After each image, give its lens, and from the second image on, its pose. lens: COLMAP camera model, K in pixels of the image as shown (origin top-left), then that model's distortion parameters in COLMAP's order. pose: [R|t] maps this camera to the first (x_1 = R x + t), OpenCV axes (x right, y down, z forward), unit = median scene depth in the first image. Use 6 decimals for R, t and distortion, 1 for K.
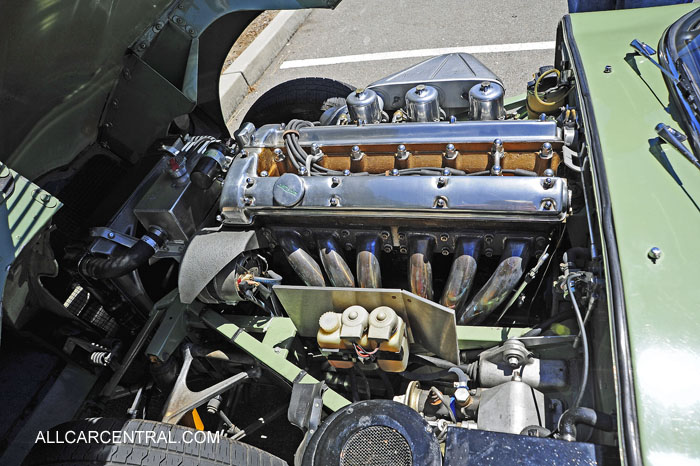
lens RADIAL K [[474.3, 0, 350.0], [0, 474.3, 233.0], [0, 0, 1]] dist [-0.124974, 0.100565]
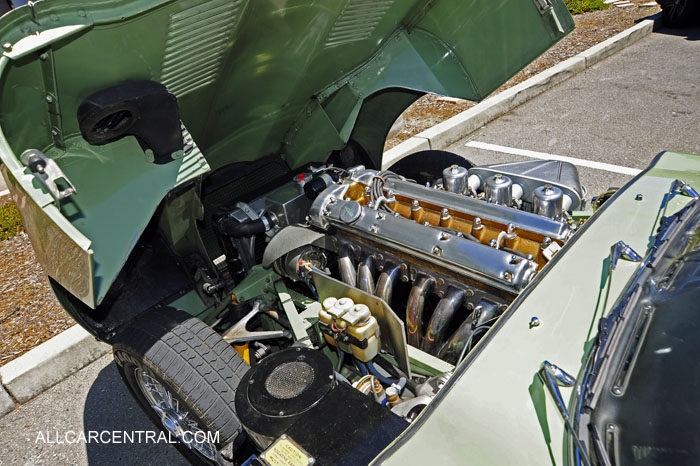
lens RADIAL K [[474.3, 0, 350.0], [0, 474.3, 233.0], [0, 0, 1]] dist [-0.124974, 0.100565]
pose [[0.861332, 0.315600, -0.398125, 0.394843], [-0.370459, 0.926423, -0.067087, 0.054525], [0.347660, 0.205274, 0.914875, -0.235613]]
